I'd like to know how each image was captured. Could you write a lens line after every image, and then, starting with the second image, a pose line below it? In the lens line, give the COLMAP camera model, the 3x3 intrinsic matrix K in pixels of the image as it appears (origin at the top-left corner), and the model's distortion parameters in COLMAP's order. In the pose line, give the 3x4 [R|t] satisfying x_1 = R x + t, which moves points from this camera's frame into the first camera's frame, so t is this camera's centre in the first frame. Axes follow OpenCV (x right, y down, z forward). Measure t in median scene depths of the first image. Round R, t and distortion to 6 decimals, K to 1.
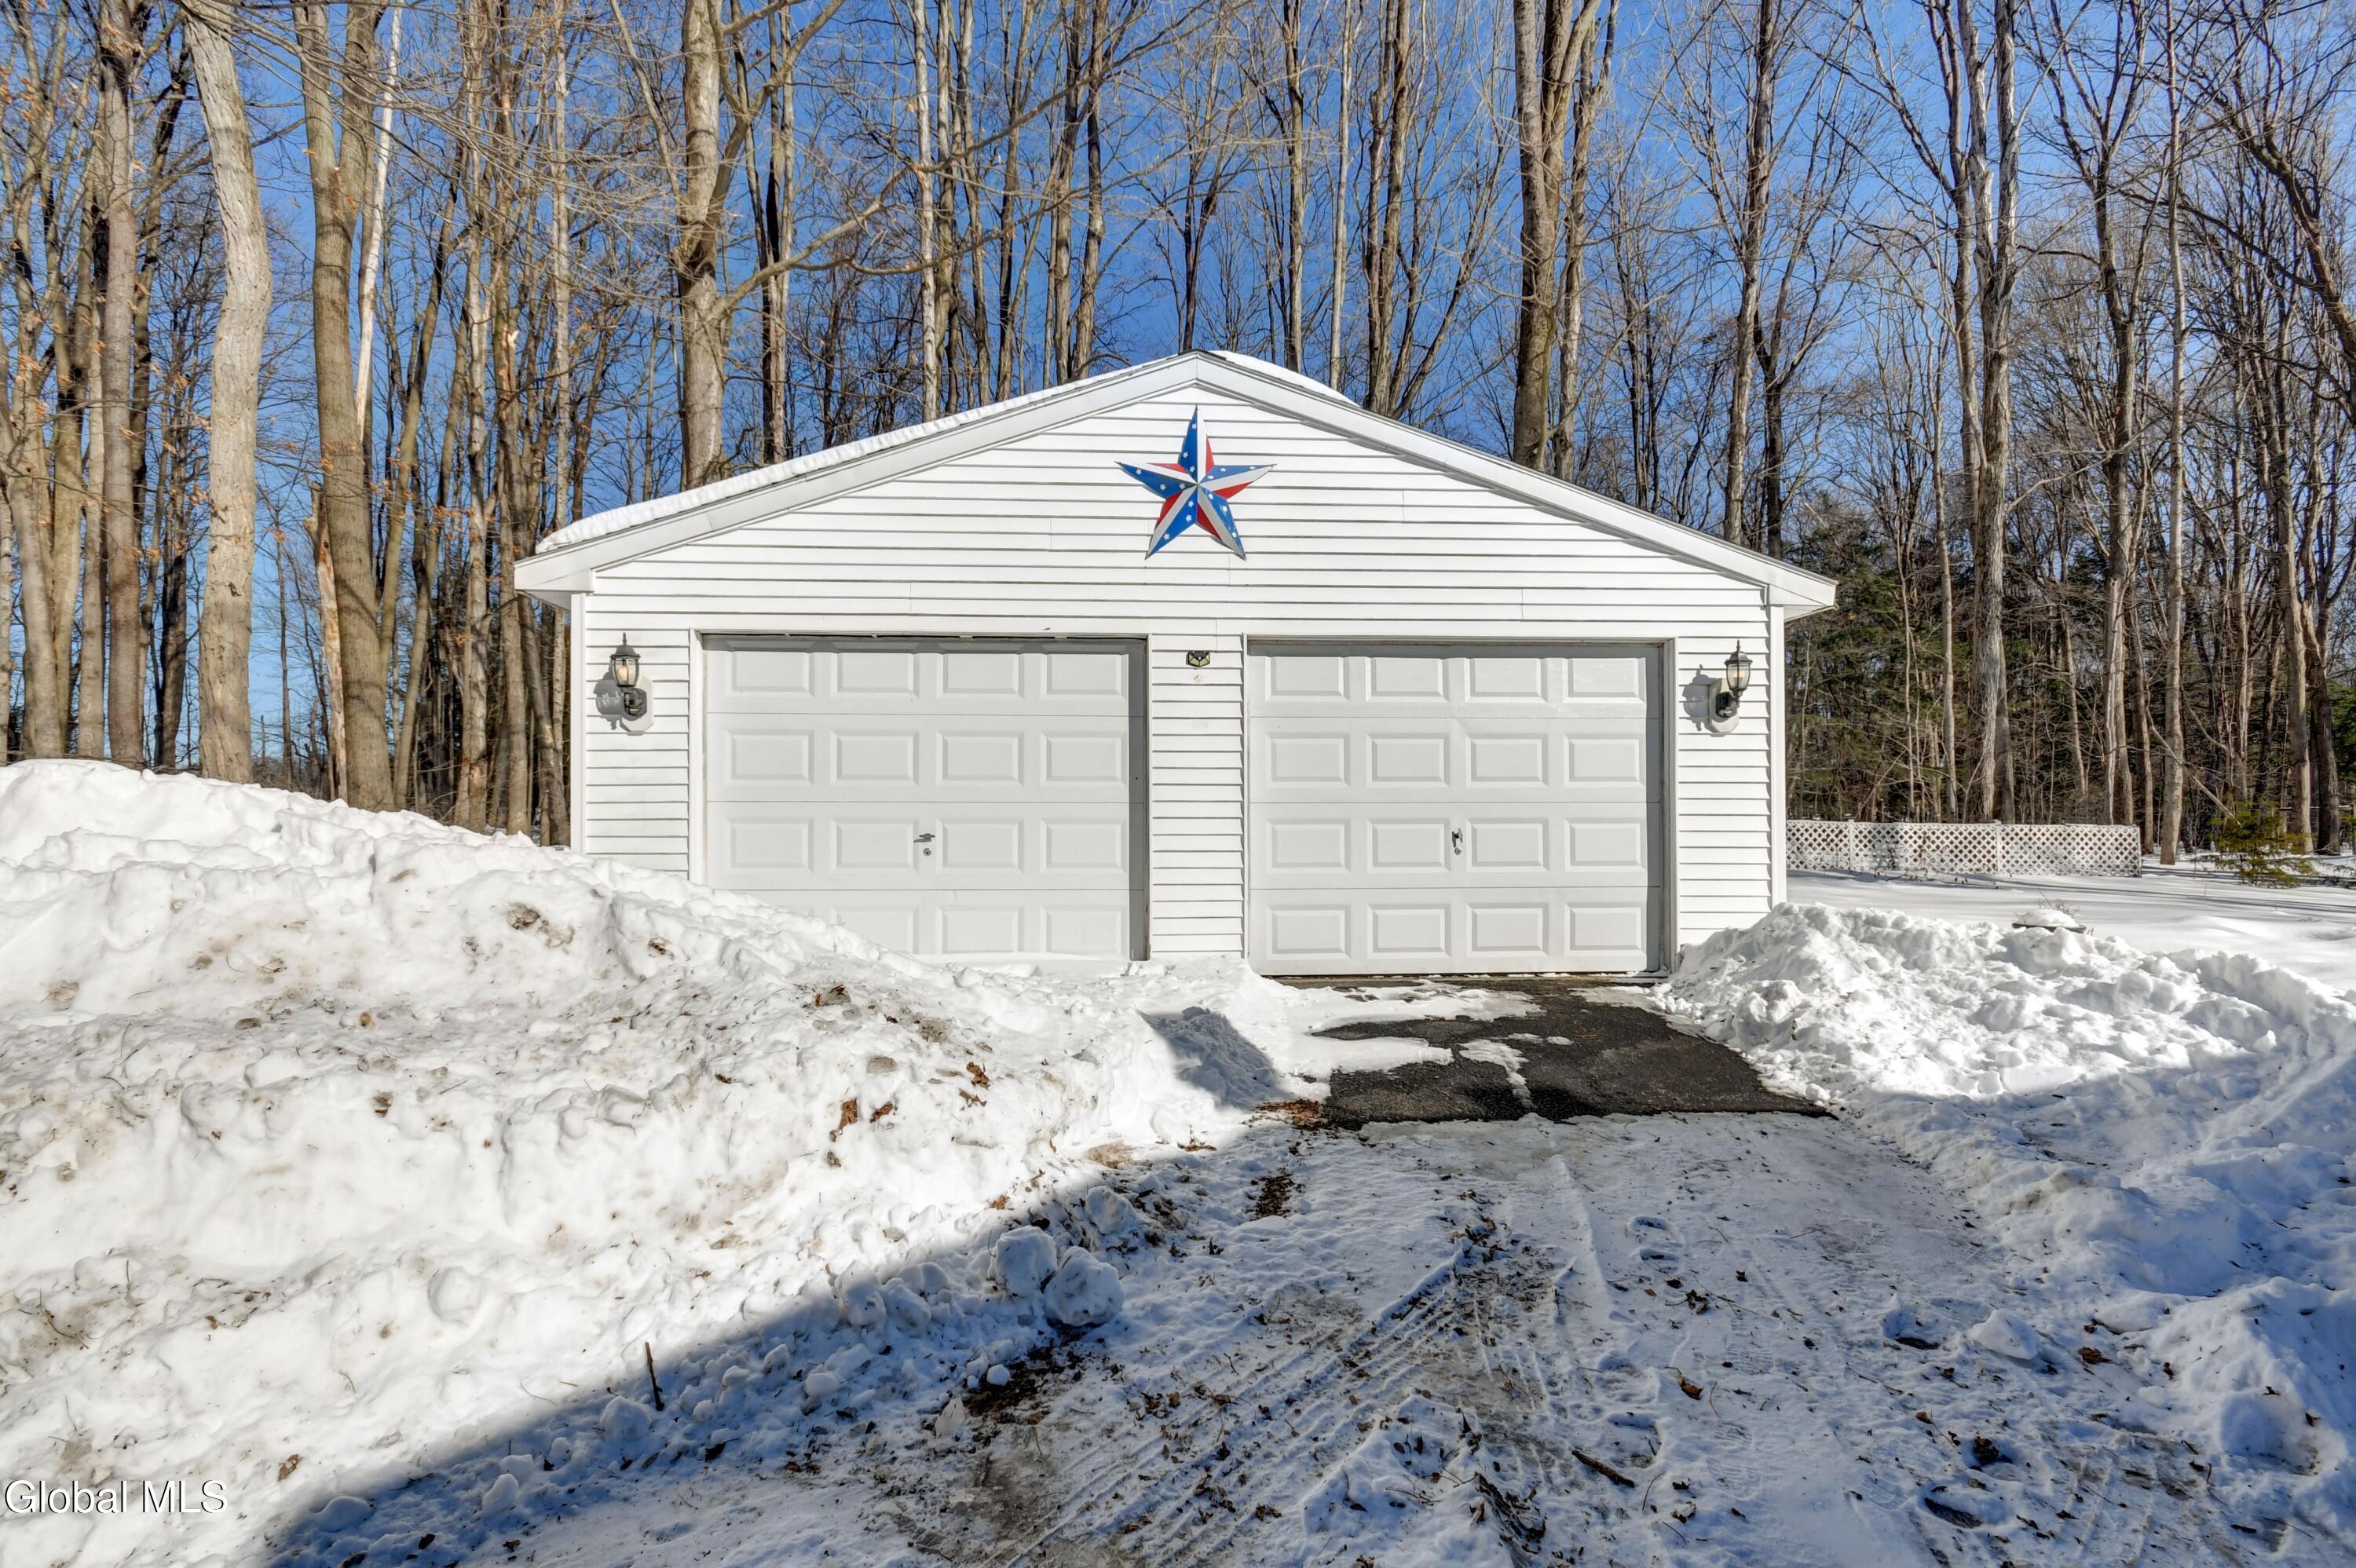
lens RADIAL K [[1055.8, 0, 1169.0], [0, 1055.8, 810.0], [0, 0, 1]] dist [0.009838, -0.002451]
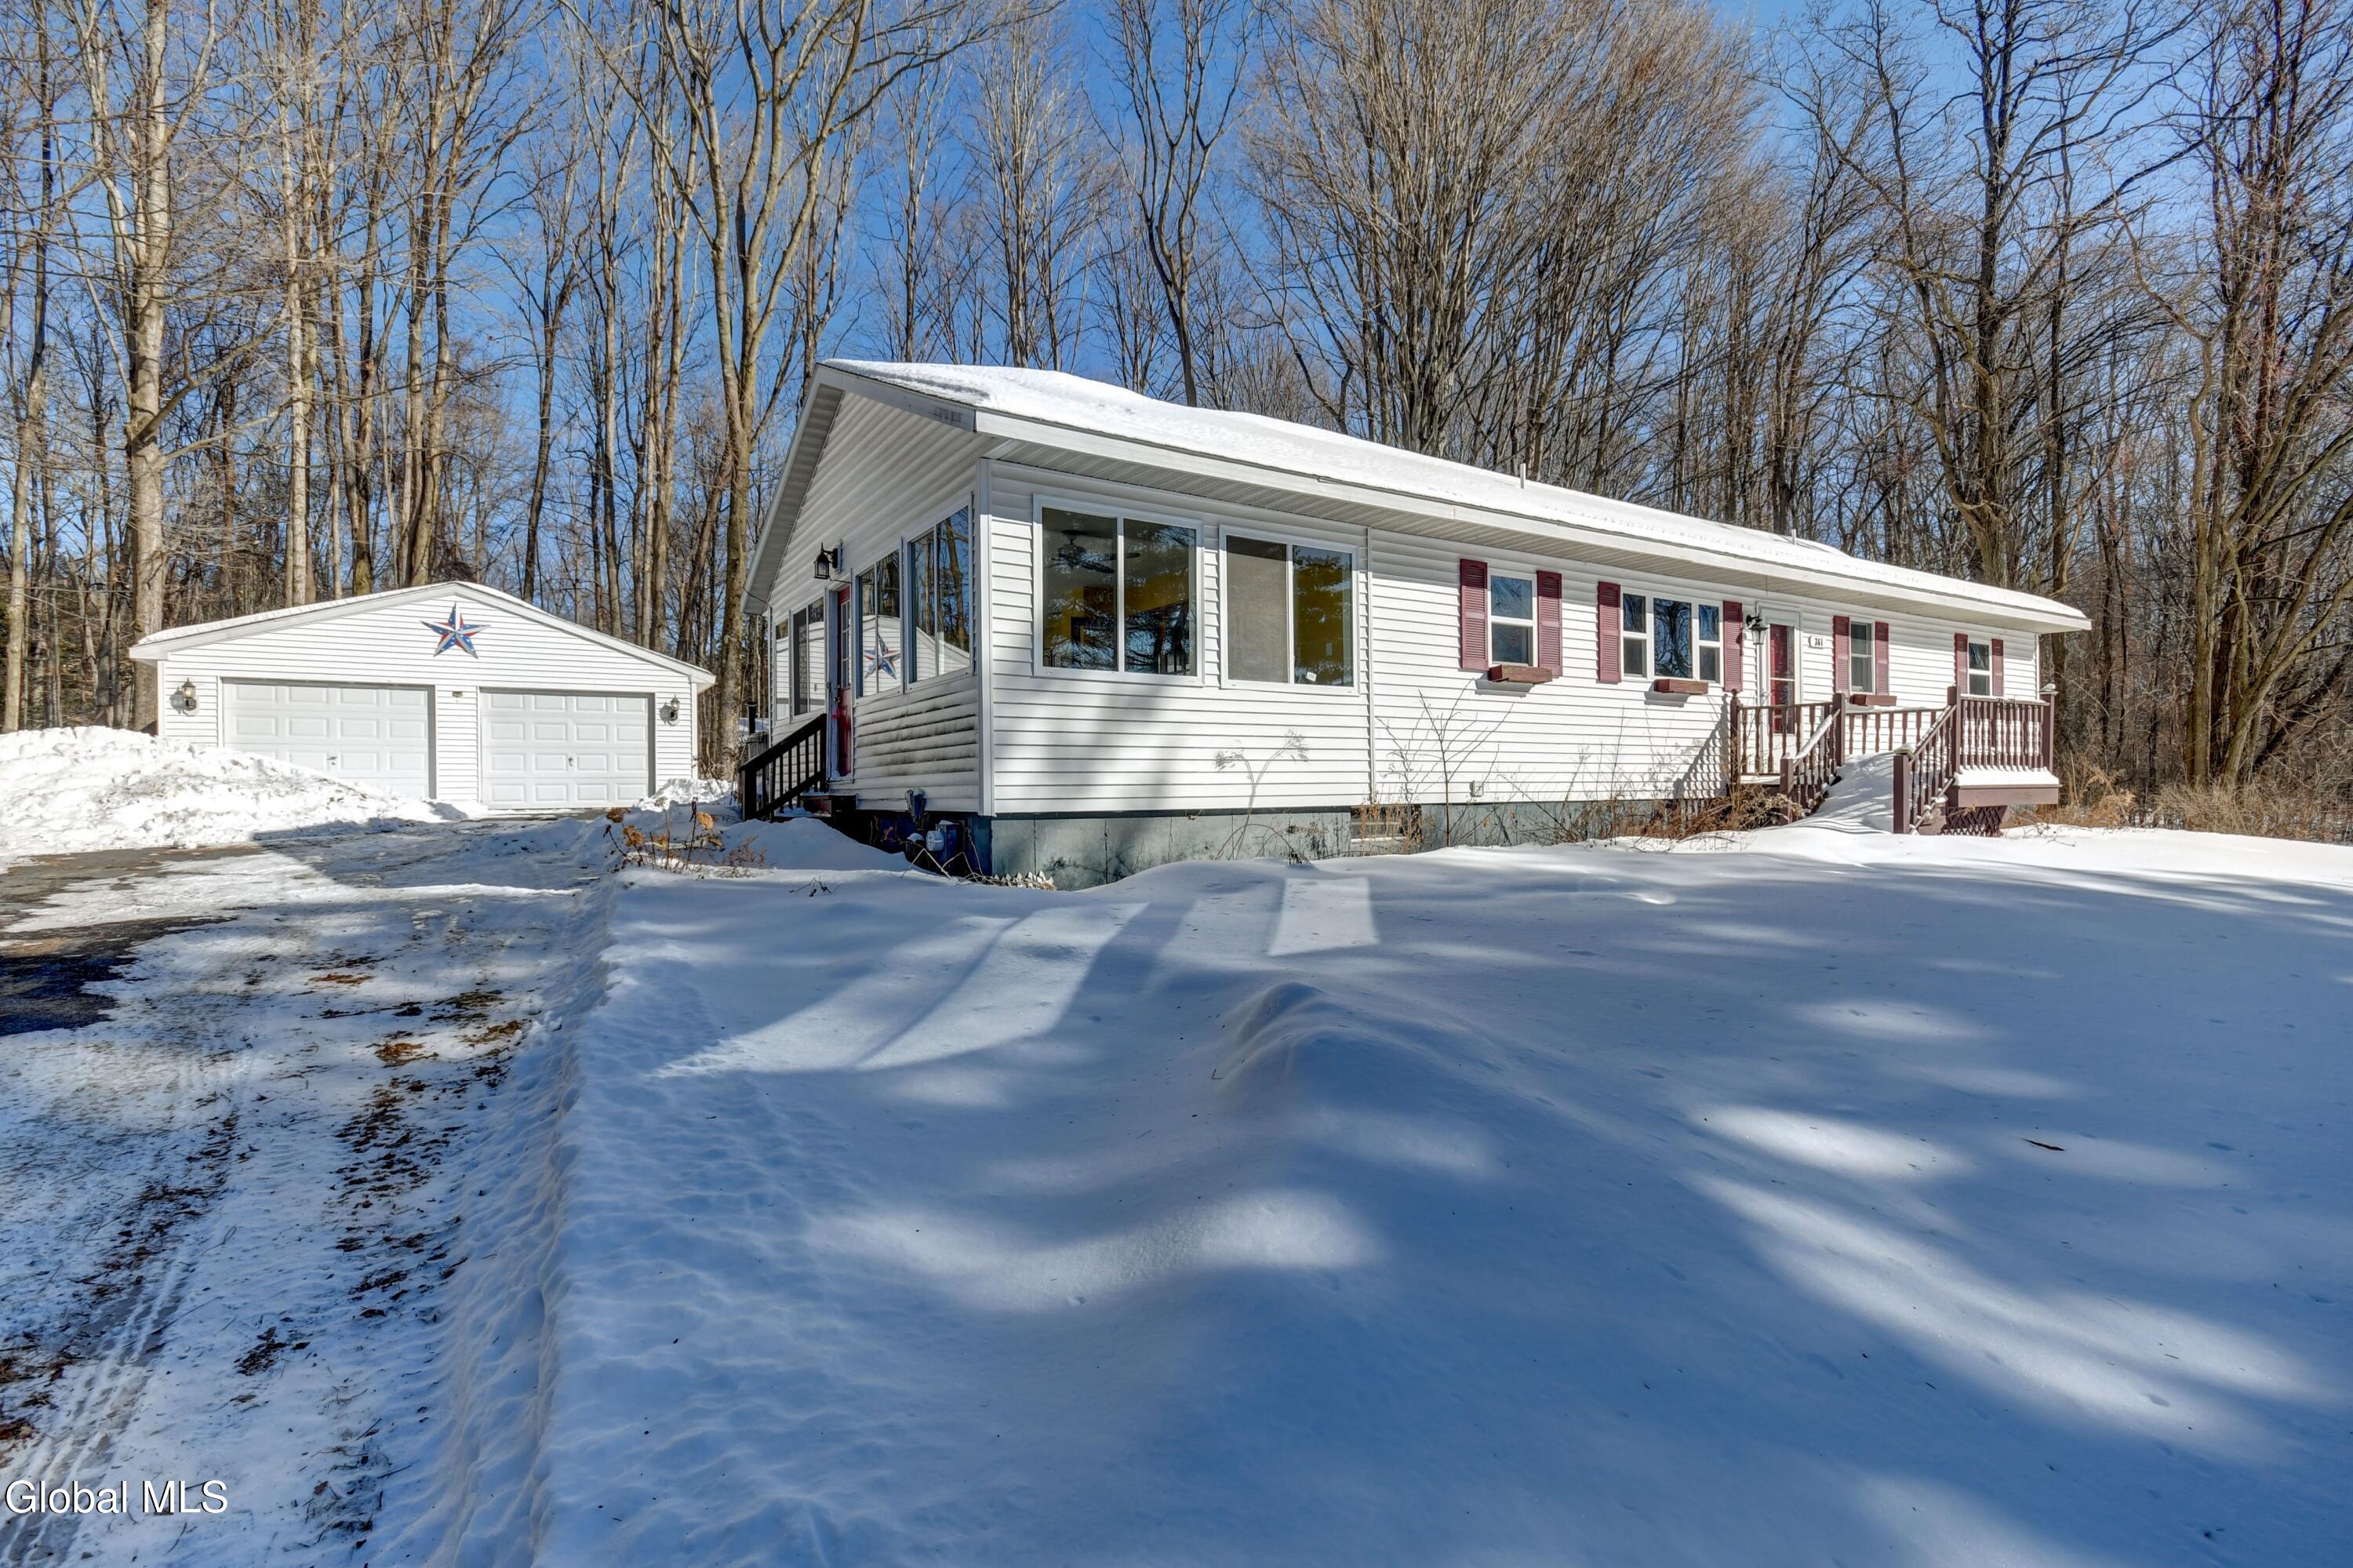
lens RADIAL K [[1054.6, 0, 1187.6], [0, 1054.6, 795.3], [0, 0, 1]] dist [0.009838, -0.002451]
pose [[0.876619, -0.009553, 0.481091, 0.366213], [0.005477, 0.999936, 0.009876, 0.105379], [-0.481154, -0.006022, 0.876615, -2.350104]]
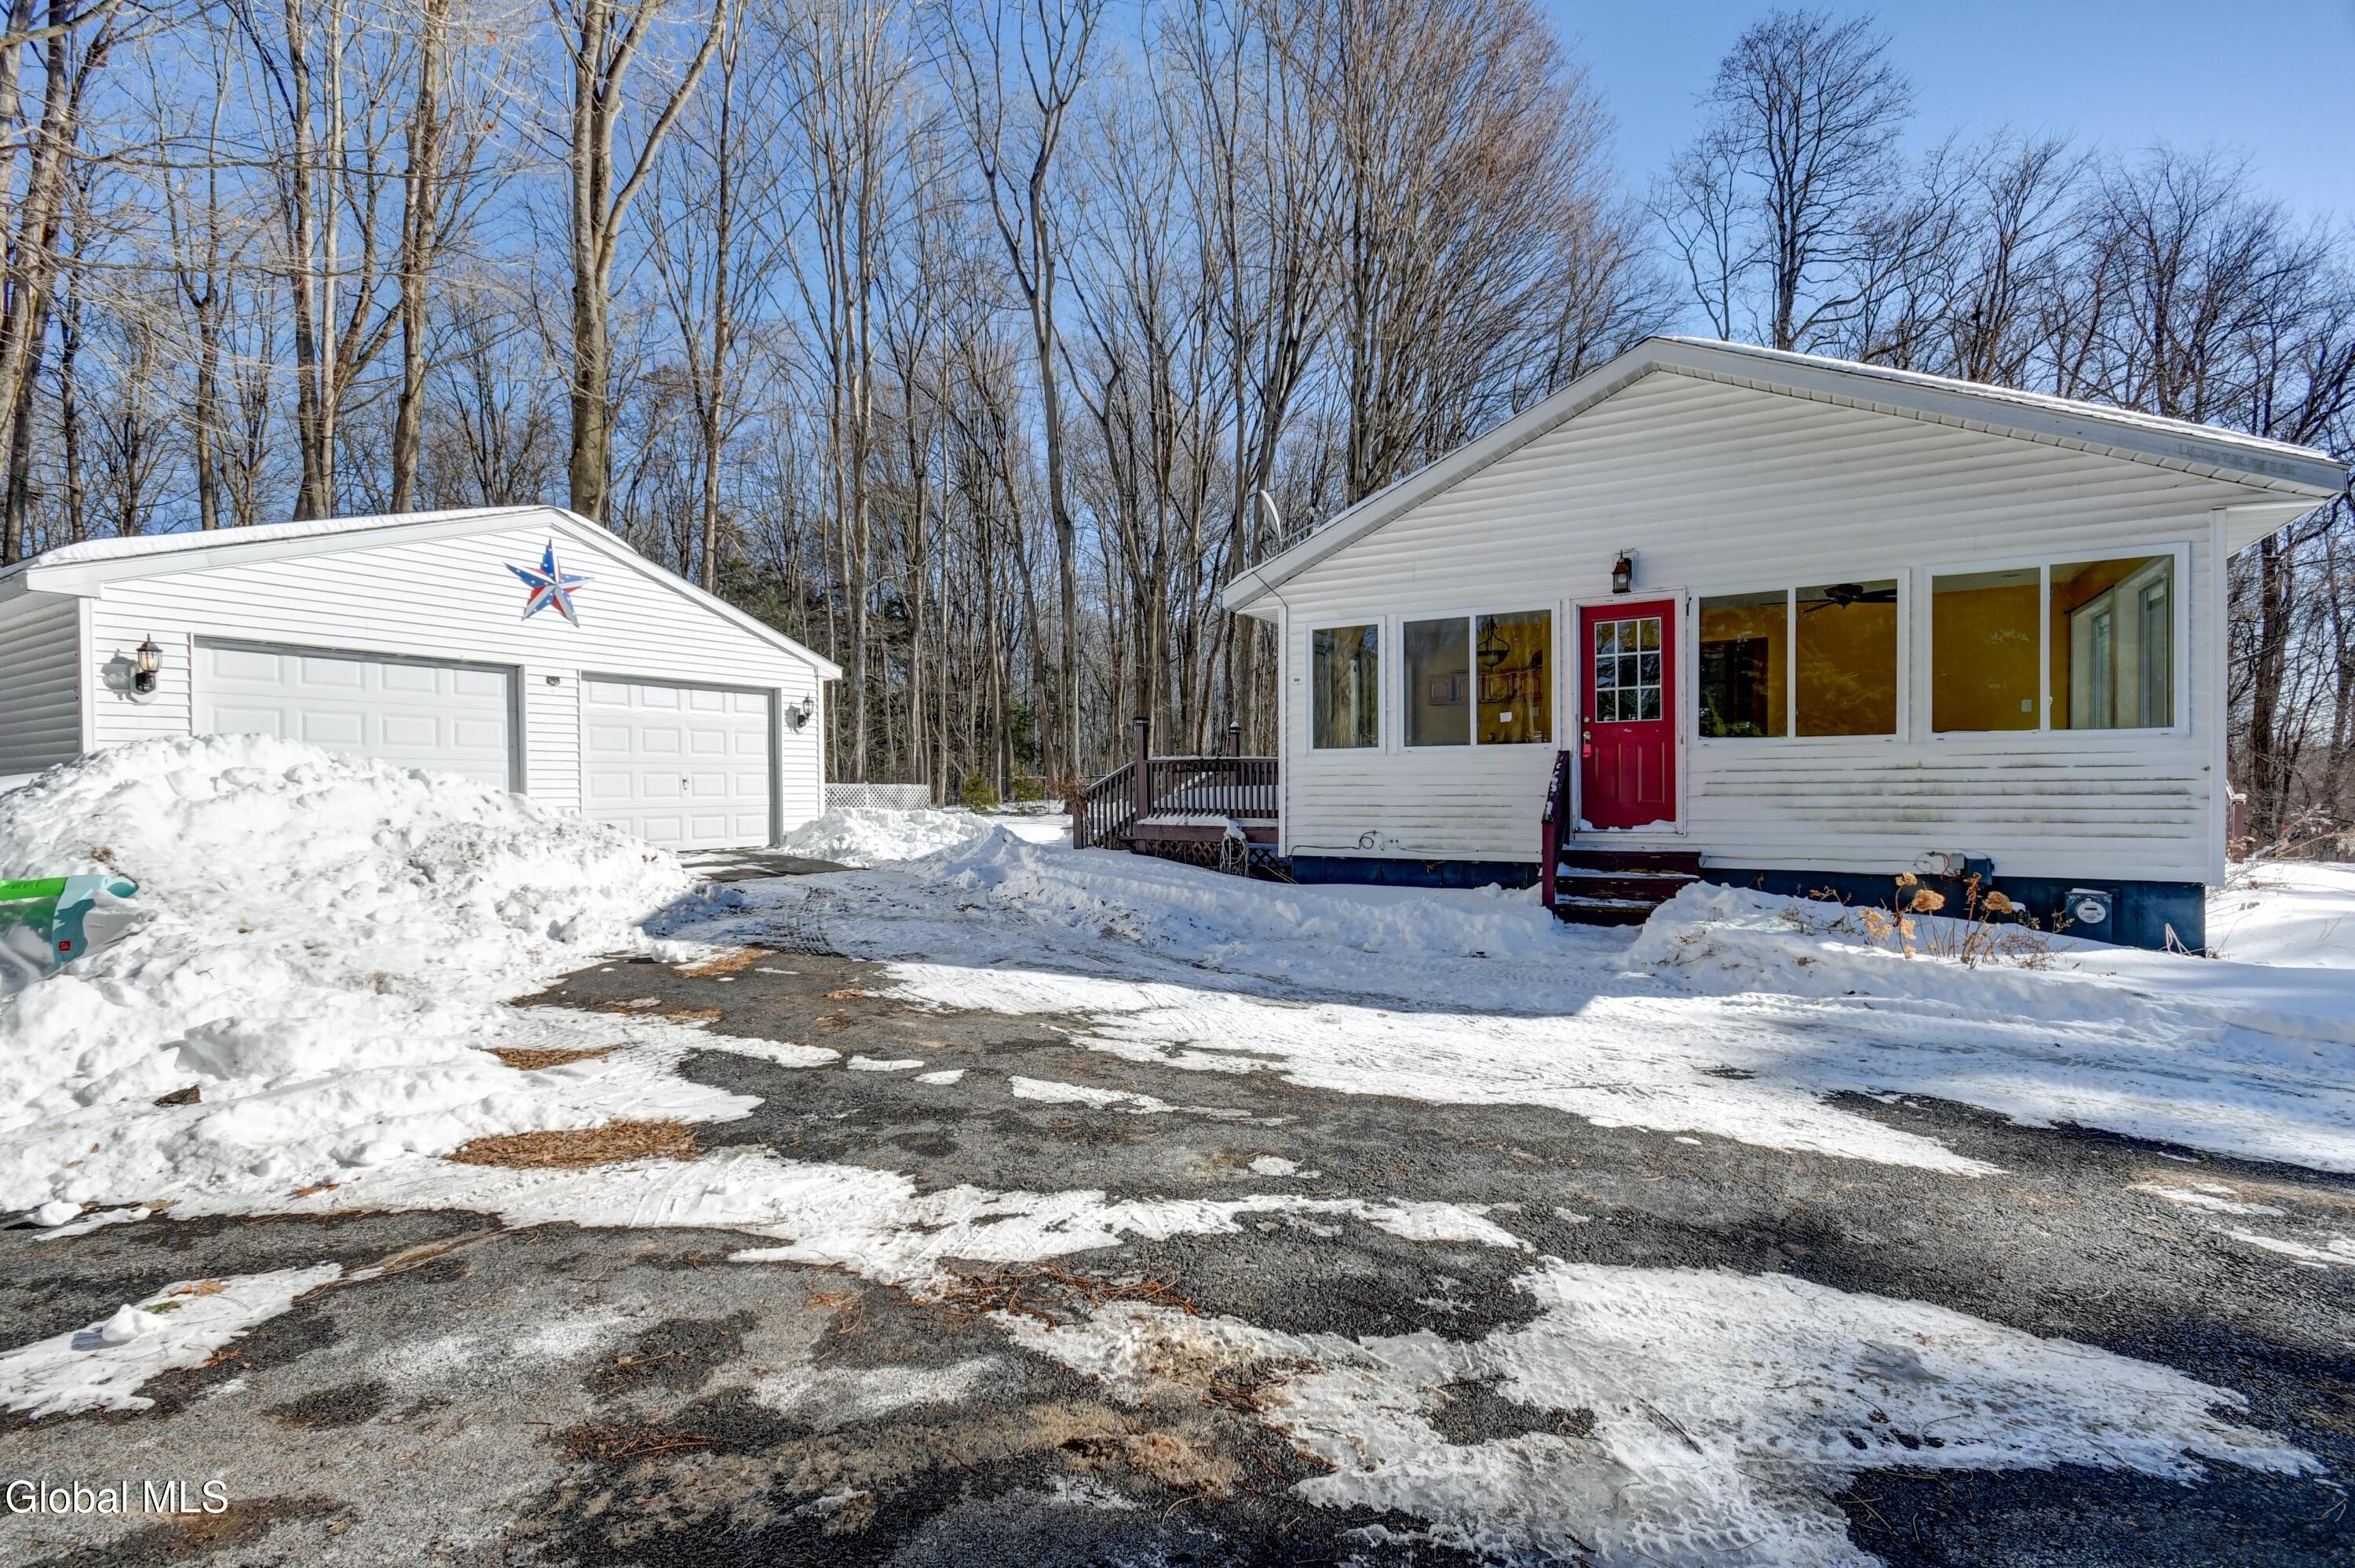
lens RADIAL K [[1055.3, 0, 1166.3], [0, 1055.3, 794.8], [0, 0, 1]] dist [0.009838, -0.002451]
pose [[0.564912, -0.008880, 0.825104, -0.862312], [-0.001044, 0.999934, 0.011476, 0.028105], [-0.825151, -0.007344, 0.564865, -0.864657]]
